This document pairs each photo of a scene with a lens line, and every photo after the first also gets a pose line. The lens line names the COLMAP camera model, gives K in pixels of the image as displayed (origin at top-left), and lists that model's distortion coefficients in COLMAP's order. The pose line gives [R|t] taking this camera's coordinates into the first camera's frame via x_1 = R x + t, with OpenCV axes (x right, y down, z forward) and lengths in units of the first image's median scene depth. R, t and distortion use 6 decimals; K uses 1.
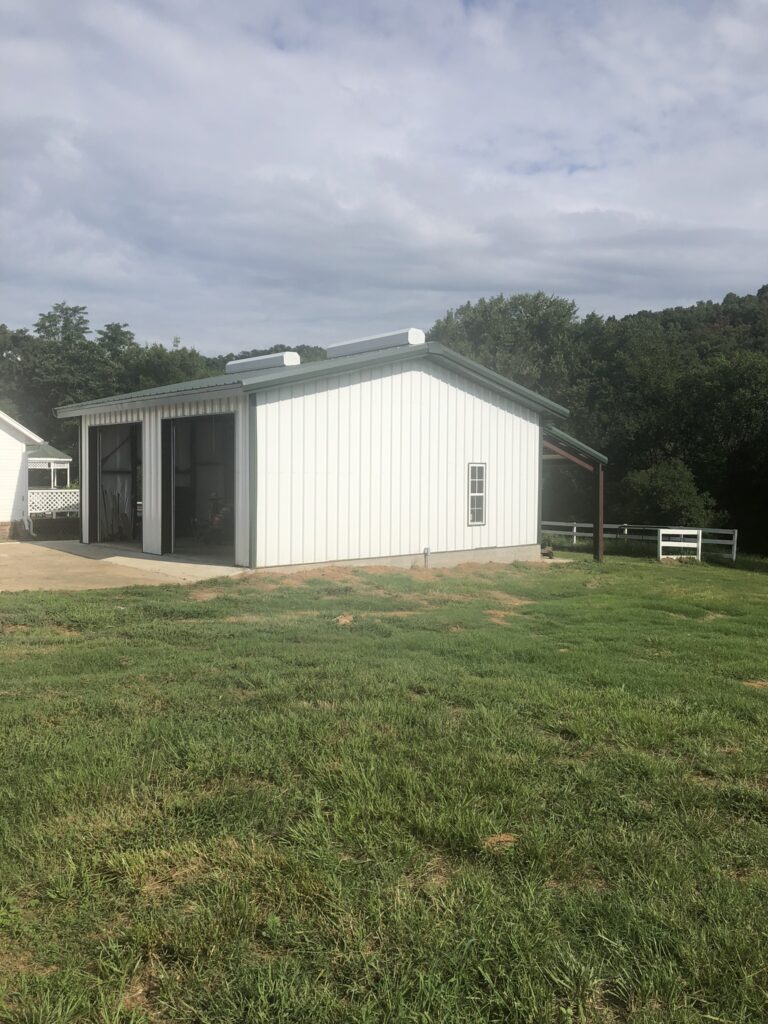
lens RADIAL K [[845.1, 0, 384.0], [0, 845.1, 512.0], [0, 0, 1]] dist [-0.006977, -0.002200]
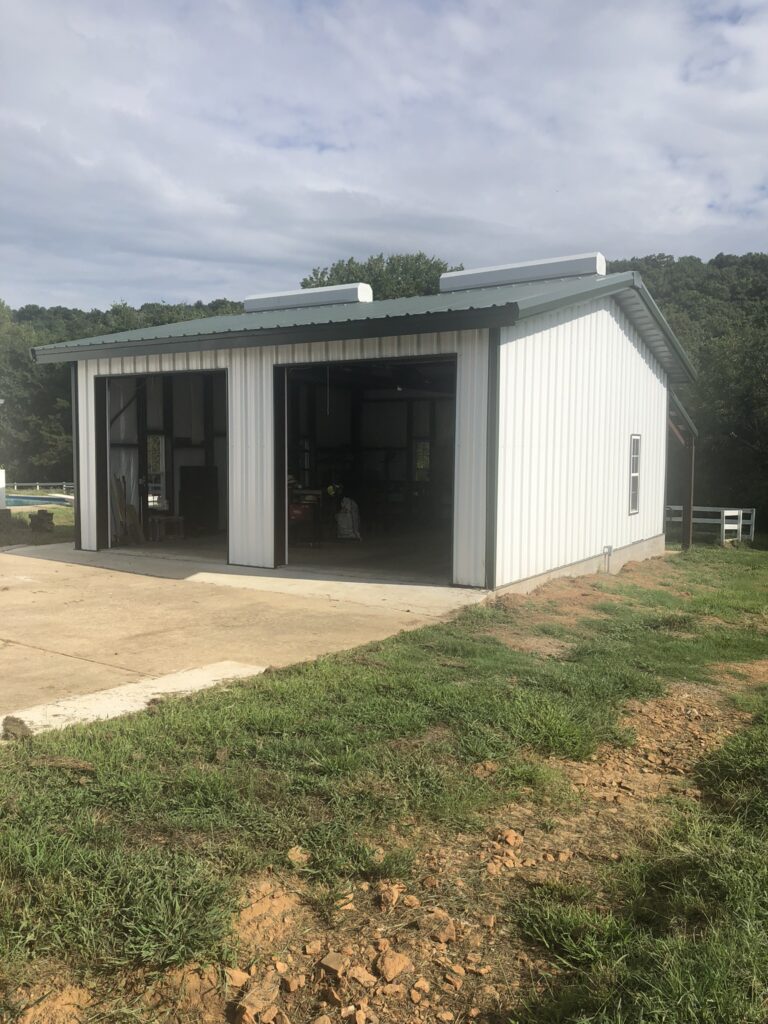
lens RADIAL K [[845.1, 0, 384.0], [0, 845.1, 512.0], [0, 0, 1]] dist [-0.006977, -0.002200]
pose [[0.962659, -0.018652, 0.270072, -0.307421], [0.010523, 0.999448, 0.031514, -0.012046], [-0.270511, -0.027496, 0.962324, 0.281756]]
